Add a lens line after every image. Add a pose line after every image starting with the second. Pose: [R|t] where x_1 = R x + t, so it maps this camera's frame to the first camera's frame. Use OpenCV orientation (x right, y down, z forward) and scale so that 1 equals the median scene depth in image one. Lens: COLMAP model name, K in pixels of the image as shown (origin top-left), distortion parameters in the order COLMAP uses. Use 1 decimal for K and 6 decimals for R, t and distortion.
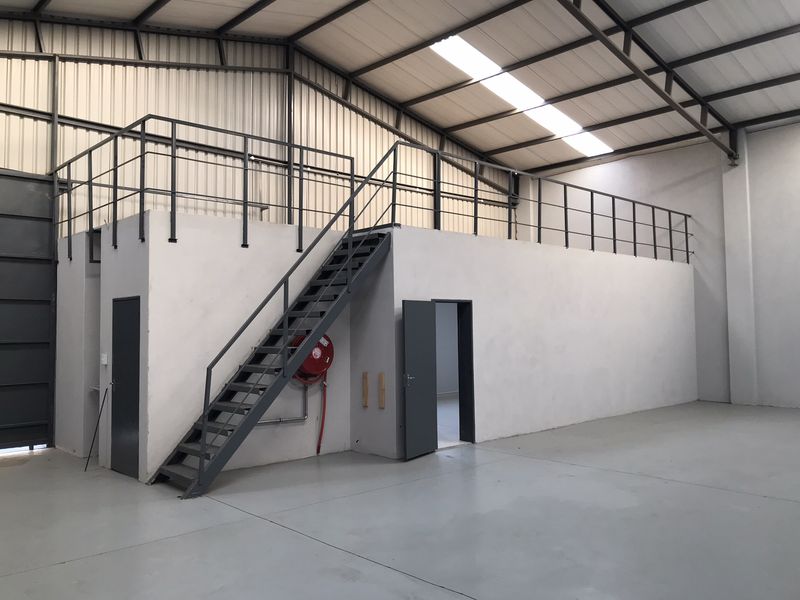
lens RADIAL K [[664.7, 0, 401.9], [0, 664.7, 299.0], [0, 0, 1]] dist [0.008866, -0.005438]
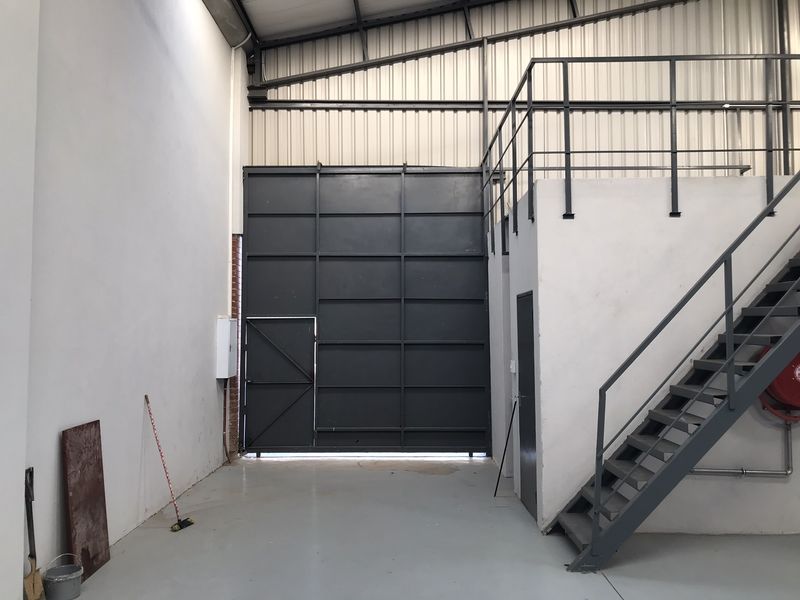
lens RADIAL K [[664.7, 0, 392.1], [0, 664.7, 292.3], [0, 0, 1]] dist [0.008866, -0.005438]
pose [[0.718019, -0.029909, -0.695380, 0.030064], [0.024213, 0.999545, -0.017991, 0.006235], [0.695602, -0.003919, 0.718417, 0.247533]]
